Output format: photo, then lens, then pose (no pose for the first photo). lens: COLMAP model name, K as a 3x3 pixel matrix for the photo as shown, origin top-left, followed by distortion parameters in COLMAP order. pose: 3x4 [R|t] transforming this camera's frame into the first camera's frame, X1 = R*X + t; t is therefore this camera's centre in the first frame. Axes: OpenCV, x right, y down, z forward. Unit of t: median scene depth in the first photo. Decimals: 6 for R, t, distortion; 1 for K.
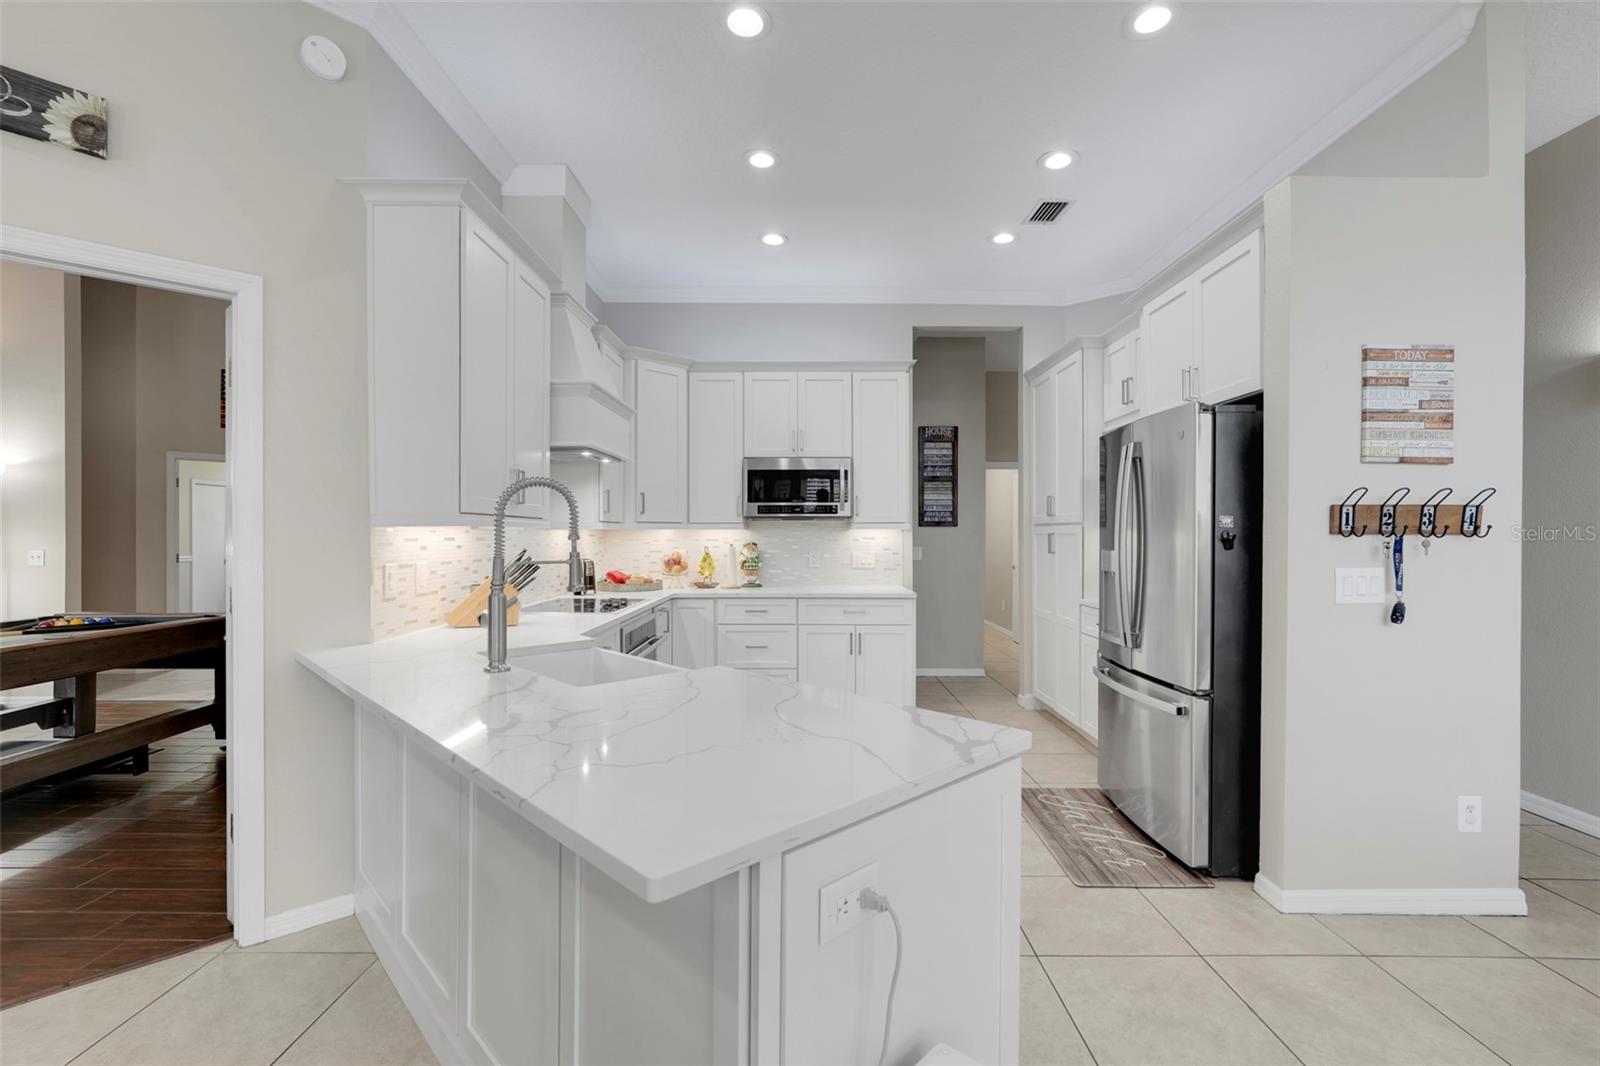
lens RADIAL K [[700.9, 0, 797.6], [0, 700.9, 534.6], [0, 0, 1]] dist [-0.010554, 0.006097]
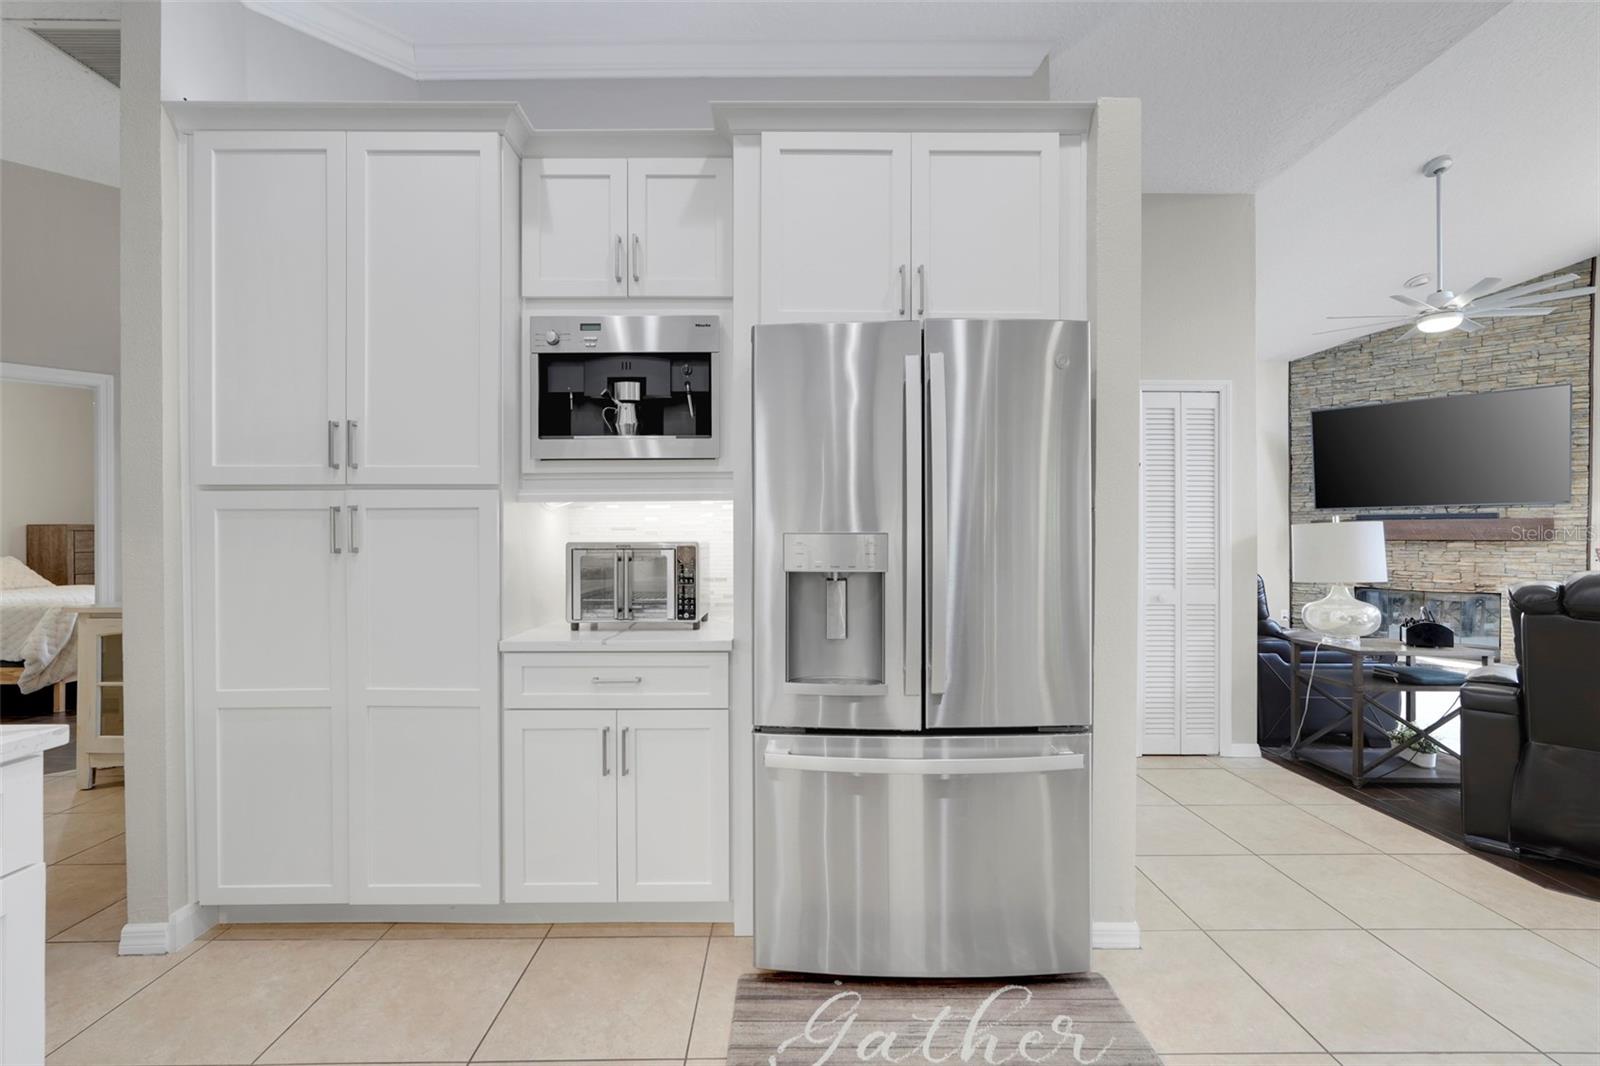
lens RADIAL K [[700.9, 0, 807.9], [0, 700.9, 528.1], [0, 0, 1]] dist [-0.010554, 0.006097]
pose [[-0.017085, 0.005619, 0.999838, -0.114657], [-0.001352, 0.999983, -0.005643, 0.018266], [-0.999853, -0.001448, -0.017077, 0.976947]]
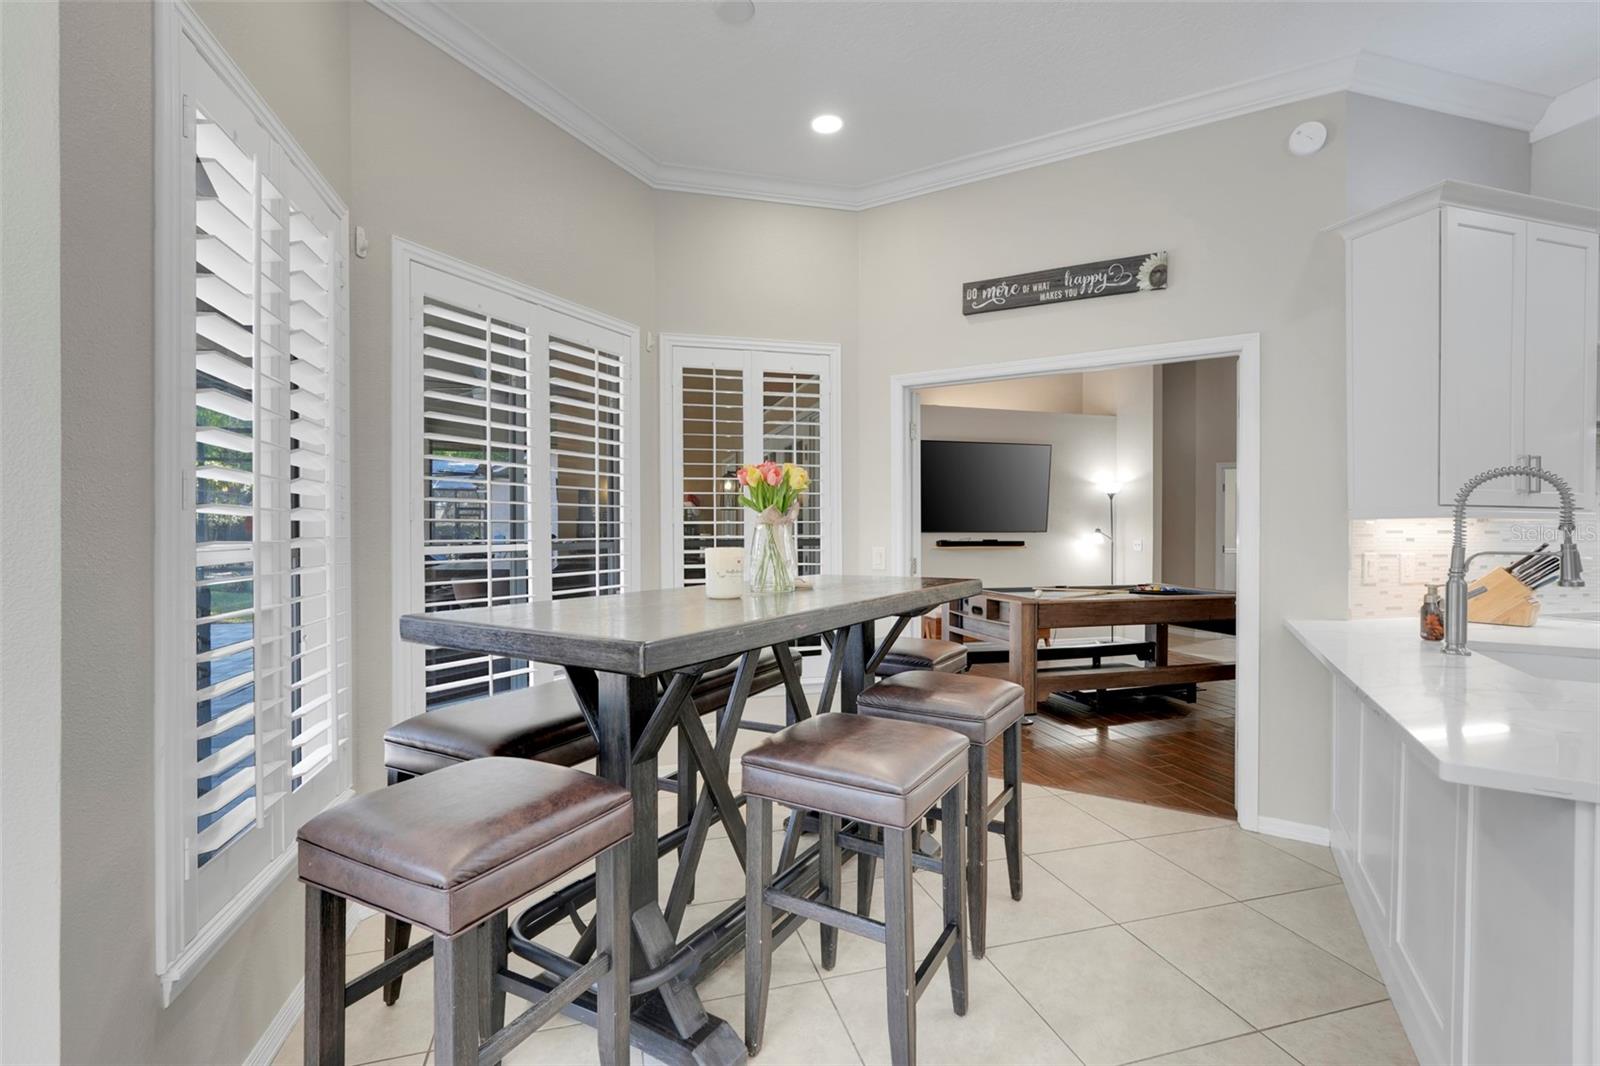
lens RADIAL K [[700.9, 0, 801.0], [0, 700.9, 533.2], [0, 0, 1]] dist [-0.010554, 0.006097]
pose [[0.284833, 0.004459, -0.958567, 0.164782], [-0.003740, 0.999987, 0.003540, 0.007202], [0.958570, 0.002577, 0.284846, -0.135863]]
